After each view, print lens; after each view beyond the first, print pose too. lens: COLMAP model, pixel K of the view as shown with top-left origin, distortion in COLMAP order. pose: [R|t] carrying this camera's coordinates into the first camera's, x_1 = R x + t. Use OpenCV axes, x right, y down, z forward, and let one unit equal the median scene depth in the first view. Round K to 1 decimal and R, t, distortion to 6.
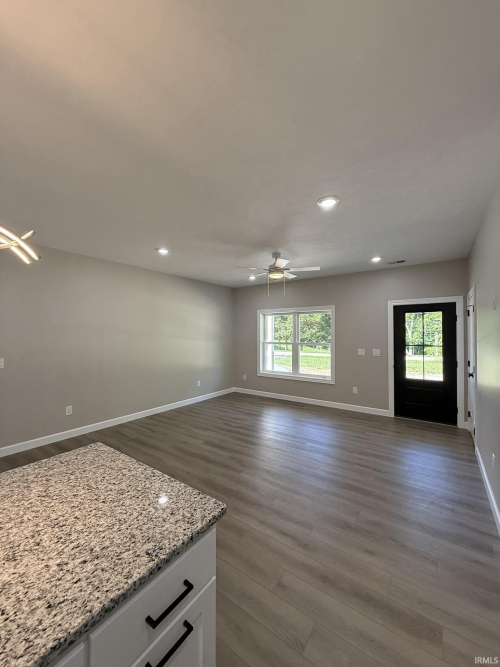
lens RADIAL K [[266.0, 0, 251.2], [0, 266.0, 331.9], [0, 0, 1]] dist [0.000254, -0.000070]
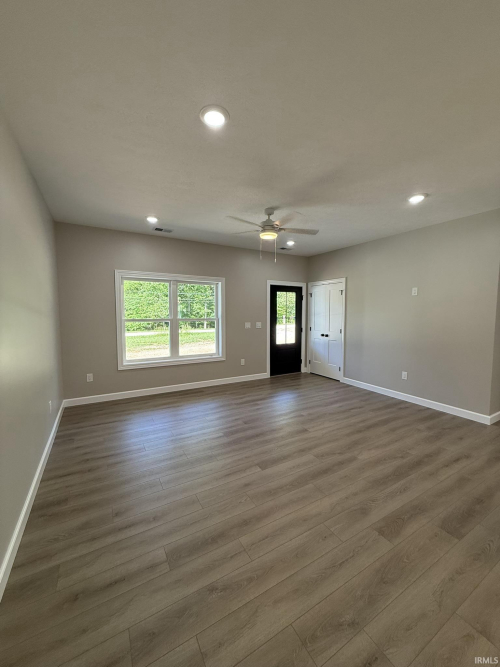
lens RADIAL K [[266.0, 0, 251.2], [0, 266.0, 331.9], [0, 0, 1]] dist [0.000254, -0.000070]
pose [[0.411466, -0.064874, 0.909113, -0.592689], [-0.011272, 0.997025, 0.076249, 0.021802], [-0.911355, -0.041621, 0.409511, 0.589221]]
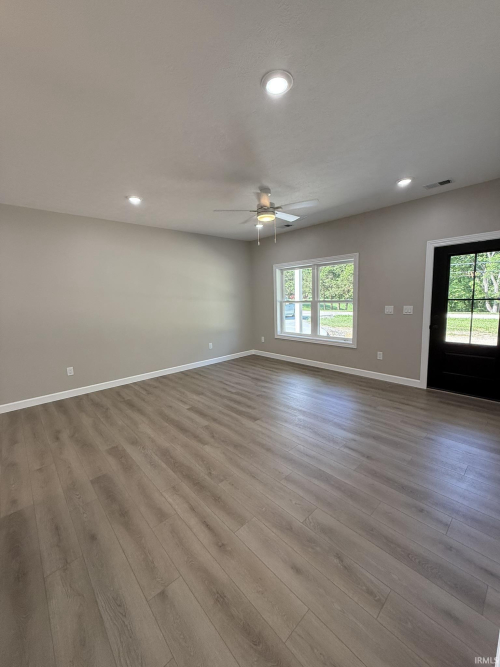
lens RADIAL K [[266.0, 0, 251.2], [0, 266.0, 331.9], [0, 0, 1]] dist [0.000254, -0.000070]
pose [[0.978131, -0.003086, -0.207966, 0.183249], [0.033442, 0.989214, 0.142609, 0.014029], [0.205283, -0.146445, 0.967684, 0.127040]]
